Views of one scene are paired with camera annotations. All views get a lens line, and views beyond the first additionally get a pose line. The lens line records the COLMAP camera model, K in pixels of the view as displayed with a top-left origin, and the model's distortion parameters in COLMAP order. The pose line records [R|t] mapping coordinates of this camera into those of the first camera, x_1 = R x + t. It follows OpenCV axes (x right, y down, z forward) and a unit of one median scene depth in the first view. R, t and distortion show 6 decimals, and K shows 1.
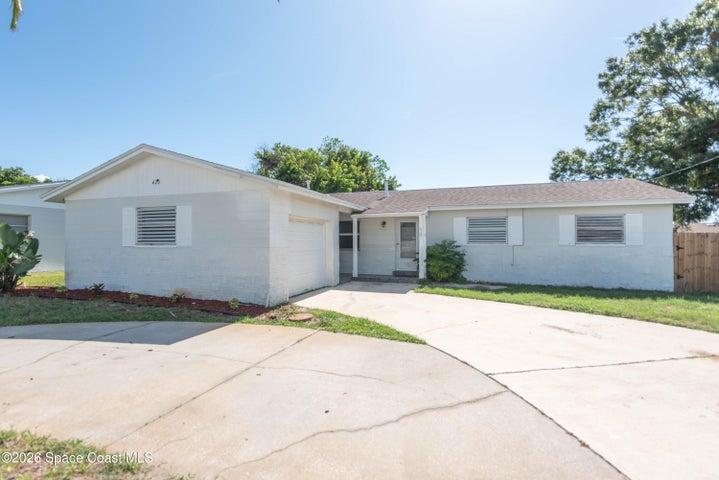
lens RADIAL K [[326.4, 0, 355.9], [0, 326.4, 239.8], [0, 0, 1]] dist [0.001783, 0.000125]
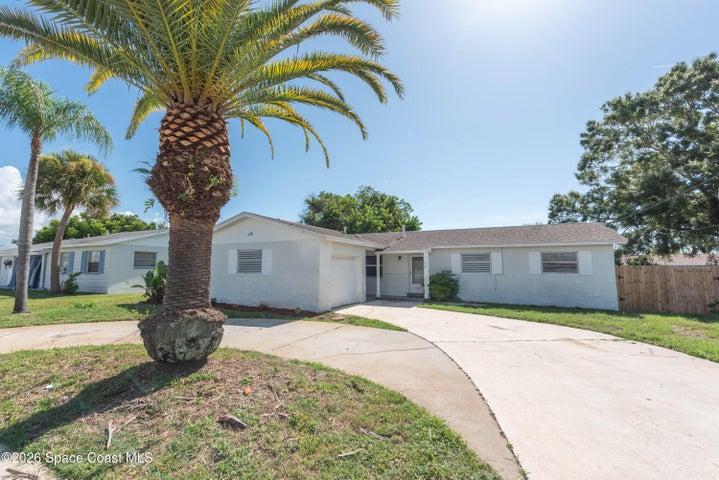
lens RADIAL K [[311.8, 0, 359.5], [0, 311.8, 240.0], [0, 0, 1]] dist [0.009936, 0.000110]
pose [[0.993988, -0.008151, -0.109183, 0.064203], [-0.001347, 0.996239, -0.086639, -0.011493], [0.109478, 0.086266, 0.990239, -0.327305]]
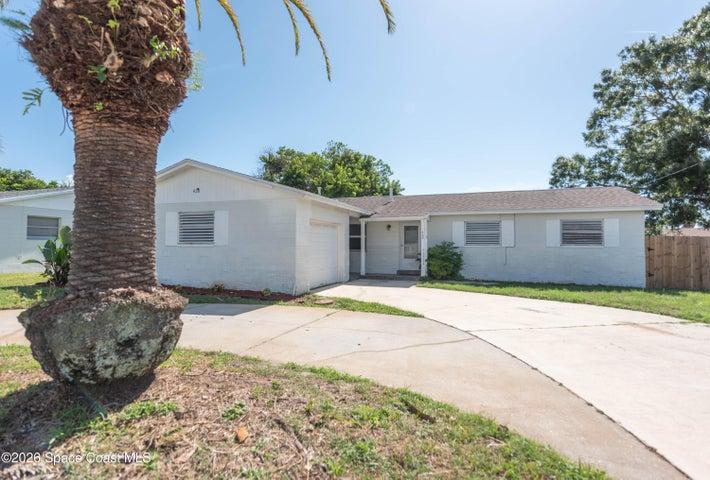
lens RADIAL K [[356.3, 0, 355.0], [0, 356.3, 240.0], [0, 0, 1]] dist [0.006037, -0.000837]
pose [[0.999991, 0.003972, 0.001197, -0.030538], [-0.003955, 0.999900, -0.013604, 0.011293], [-0.001251, 0.013599, 0.999907, -0.200116]]
